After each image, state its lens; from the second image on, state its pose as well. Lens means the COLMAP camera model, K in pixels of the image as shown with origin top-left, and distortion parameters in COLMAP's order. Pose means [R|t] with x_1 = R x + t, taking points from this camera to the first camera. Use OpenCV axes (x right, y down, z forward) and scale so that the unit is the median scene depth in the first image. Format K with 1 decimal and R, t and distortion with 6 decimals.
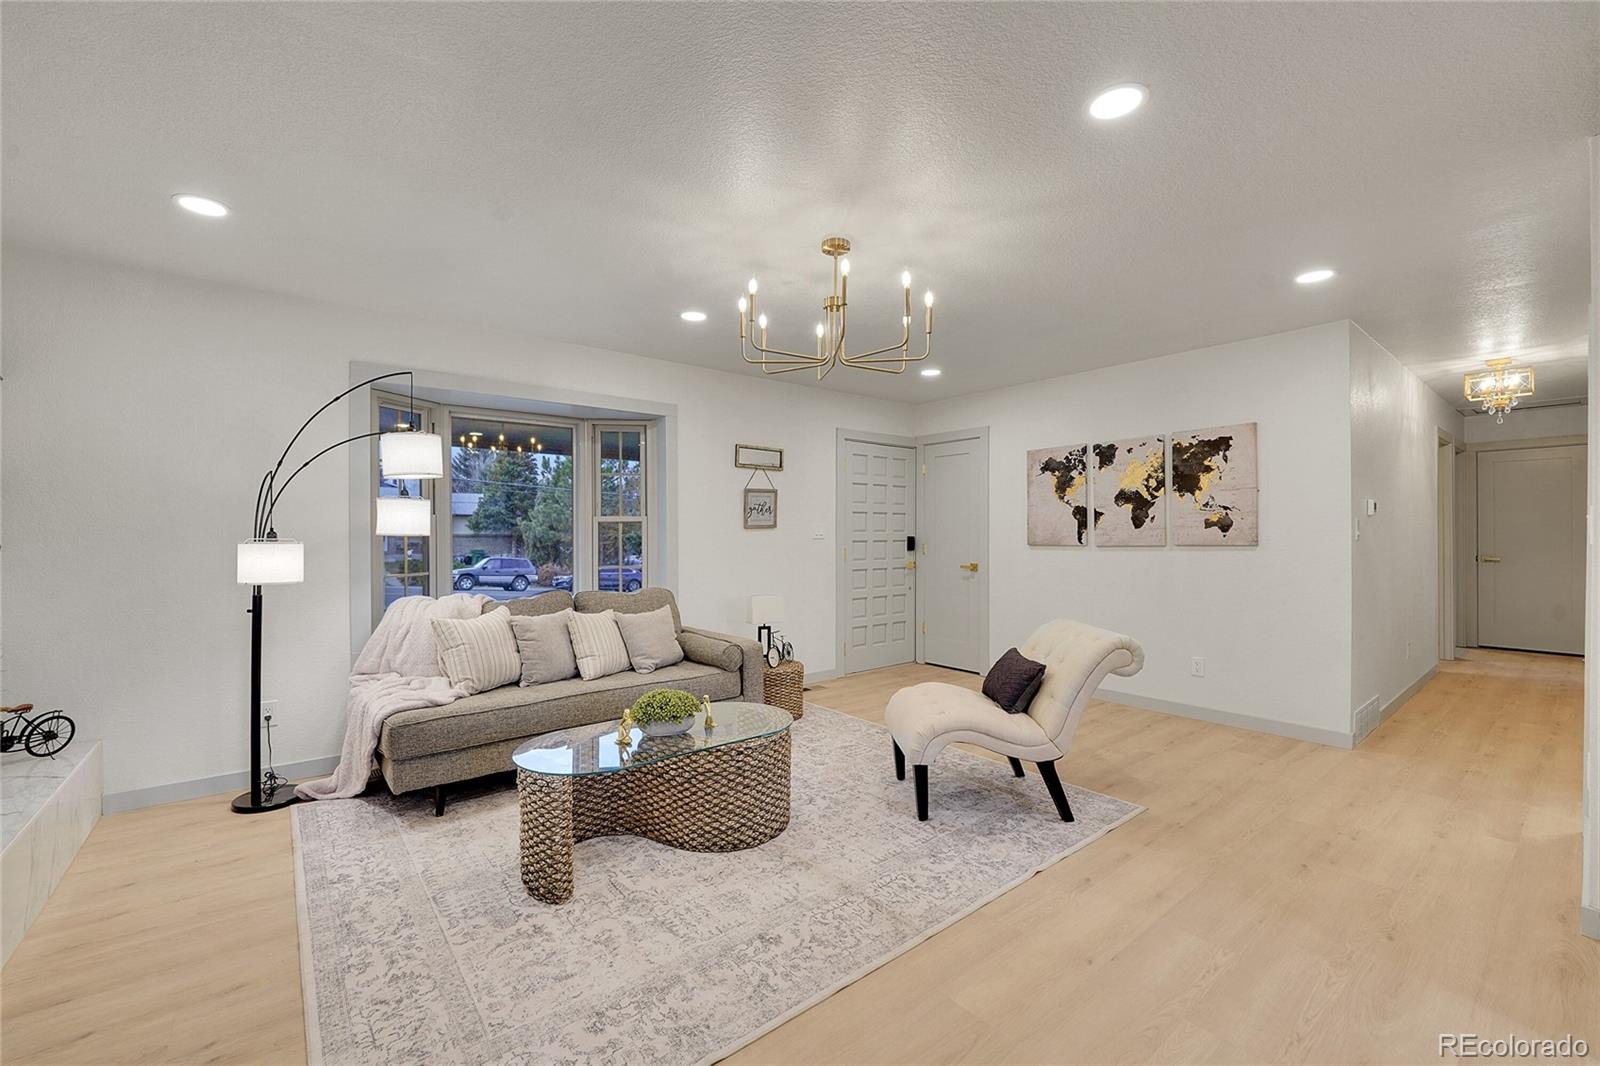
lens RADIAL K [[653.6, 0, 807.2], [0, 653.6, 525.3], [0, 0, 1]] dist [-0.012833, -0.000301]
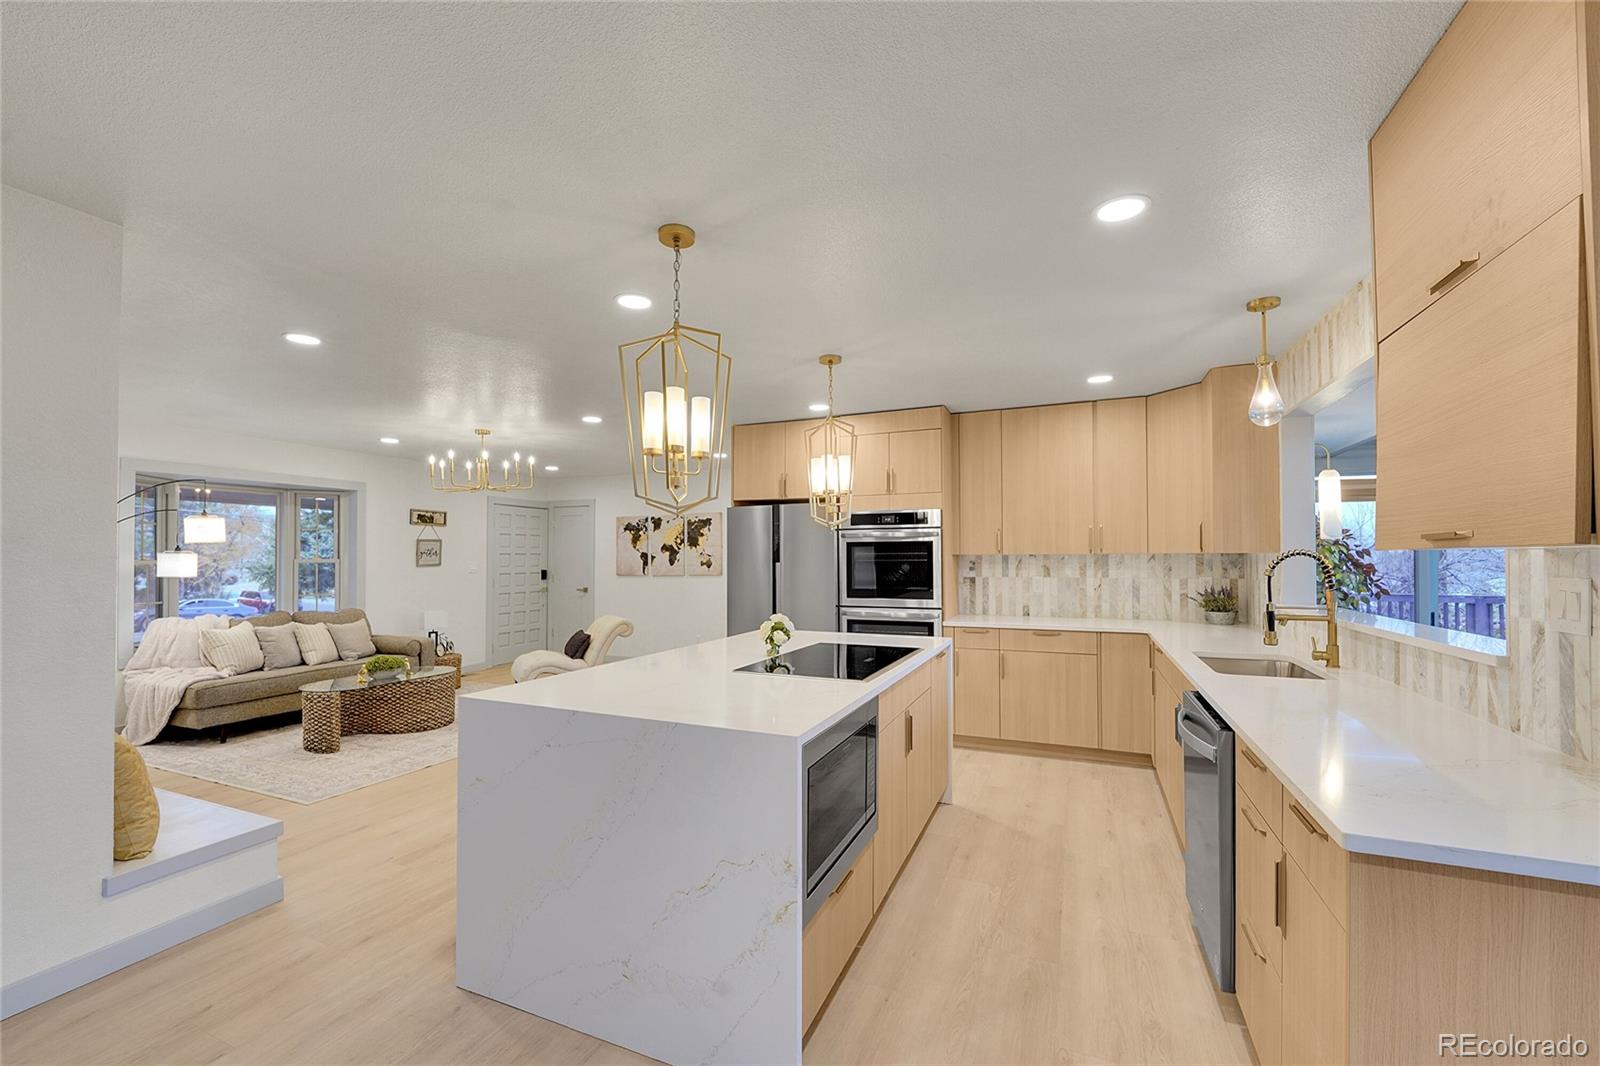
lens RADIAL K [[653.6, 0, 793.7], [0, 653.6, 545.2], [0, 0, 1]] dist [-0.012833, -0.000301]
pose [[0.891634, 0.007440, 0.452696, -0.004410], [-0.004544, 0.999962, -0.007484, -0.040880], [-0.452734, 0.004616, 0.891634, -0.768328]]
